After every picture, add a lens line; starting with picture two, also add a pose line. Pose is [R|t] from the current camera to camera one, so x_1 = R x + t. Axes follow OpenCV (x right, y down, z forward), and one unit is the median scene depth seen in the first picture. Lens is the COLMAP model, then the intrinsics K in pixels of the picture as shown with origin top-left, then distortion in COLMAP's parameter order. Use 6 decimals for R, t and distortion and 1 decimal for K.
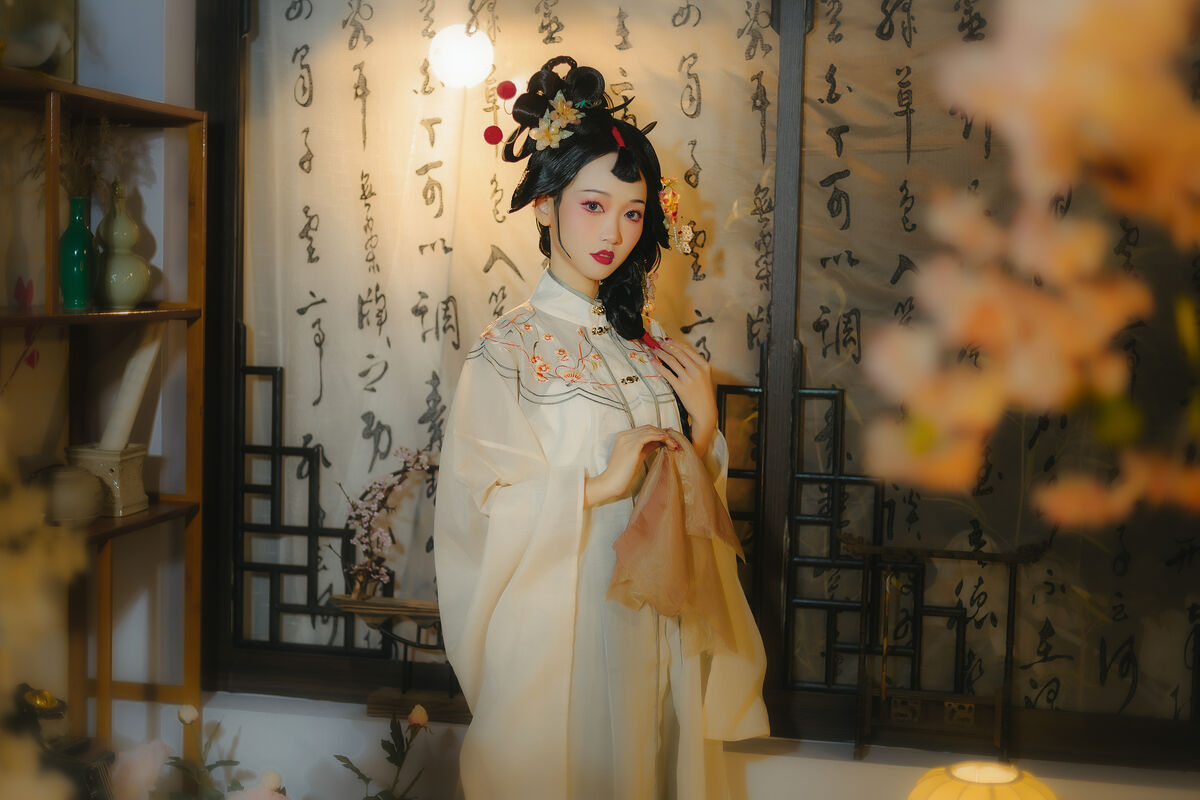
lens RADIAL K [[1759.1, 0, 599.4], [0, 1759.1, 392.5], [0, 0, 1]] dist [0.001311, -0.105323]
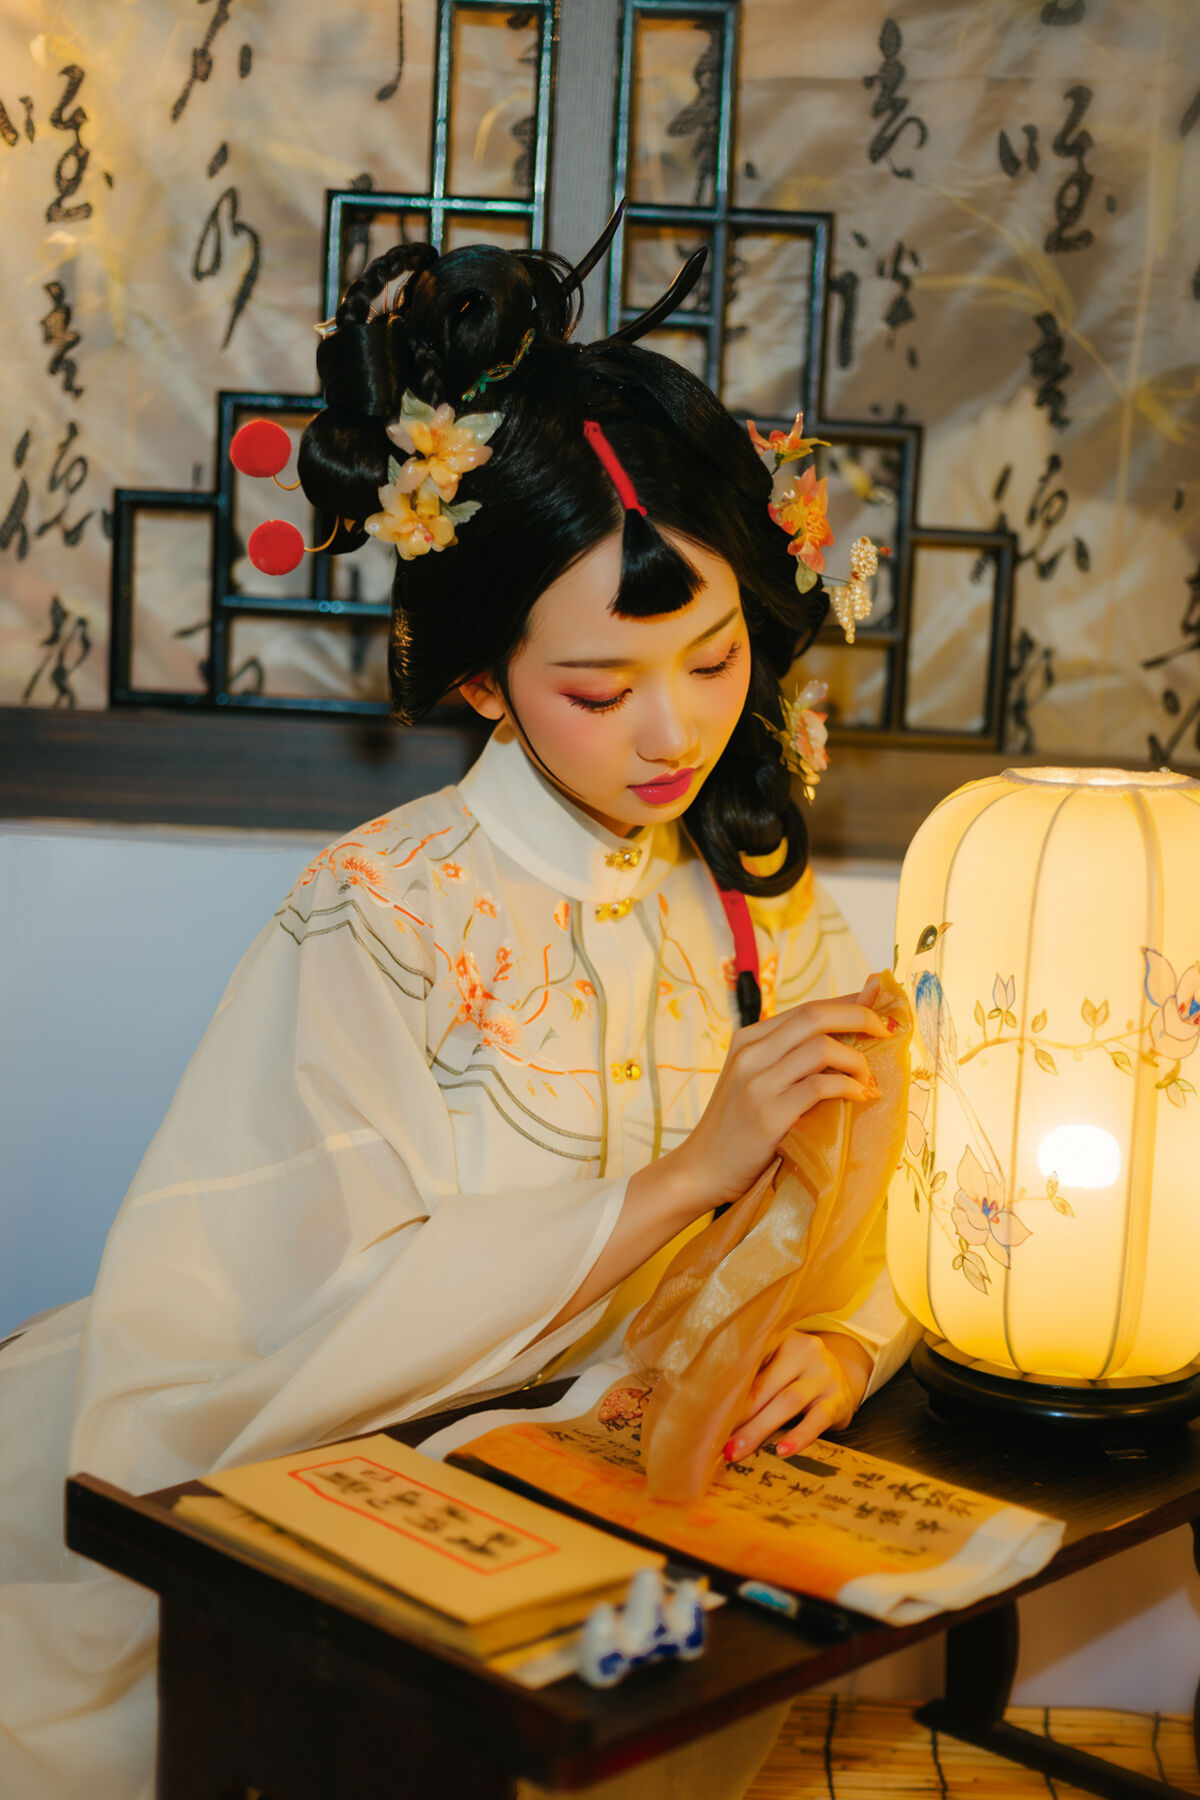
lens RADIAL K [[2635.5, 0, 594.5], [0, 2635.5, 903.8], [0, 0, 1]] dist [-0.004802, -0.059409]
pose [[0.981314, -0.002536, 0.192397, -0.014634], [-0.010708, 0.997644, 0.067767, 0.162859], [-0.192116, -0.068561, 0.978974, 0.370327]]
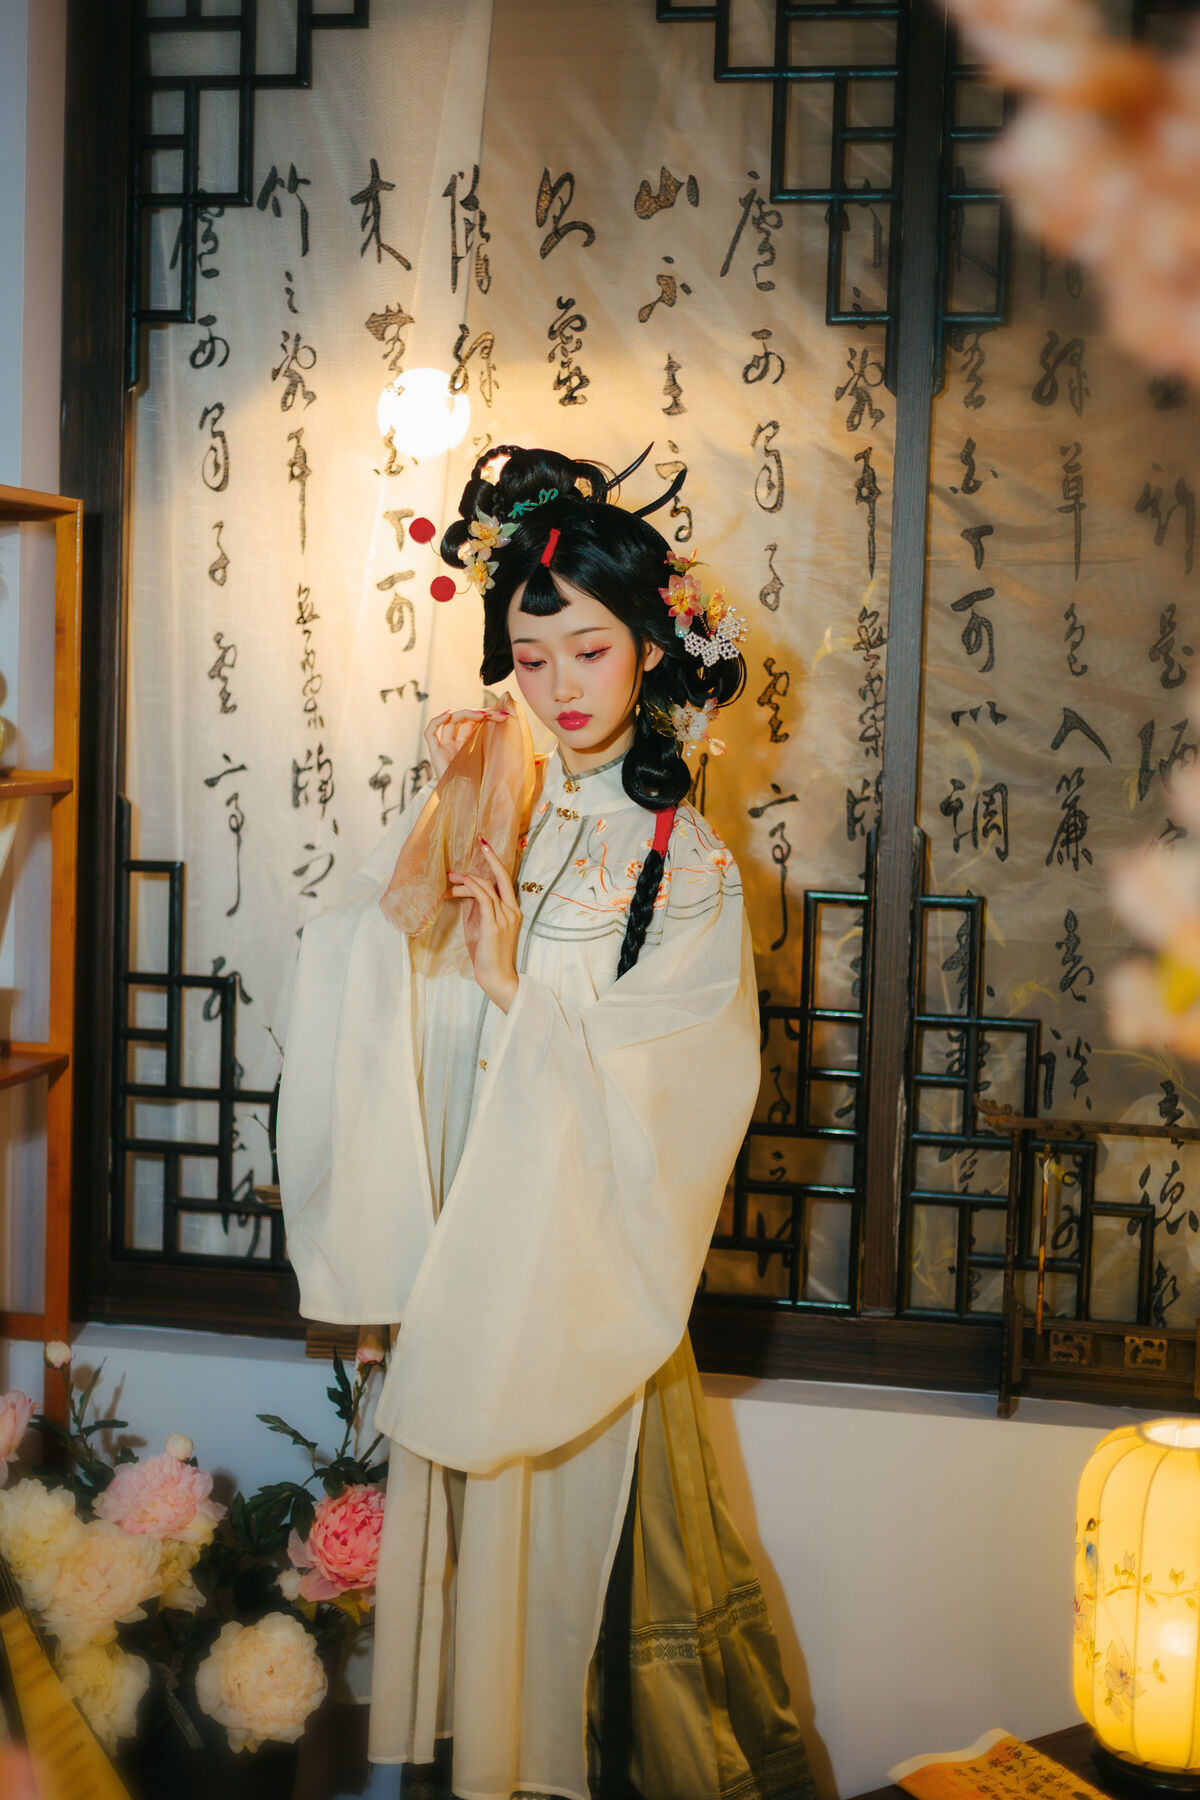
lens RADIAL K [[2618.2, 0, 602.7], [0, 2618.2, 900.1], [0, 0, 1]] dist [-0.002534, -0.097166]
pose [[0.999750, 0.003391, 0.022093, -0.036824], [-0.003523, 0.999976, 0.005939, -0.006039], [-0.022072, -0.006015, 0.999738, -0.050927]]
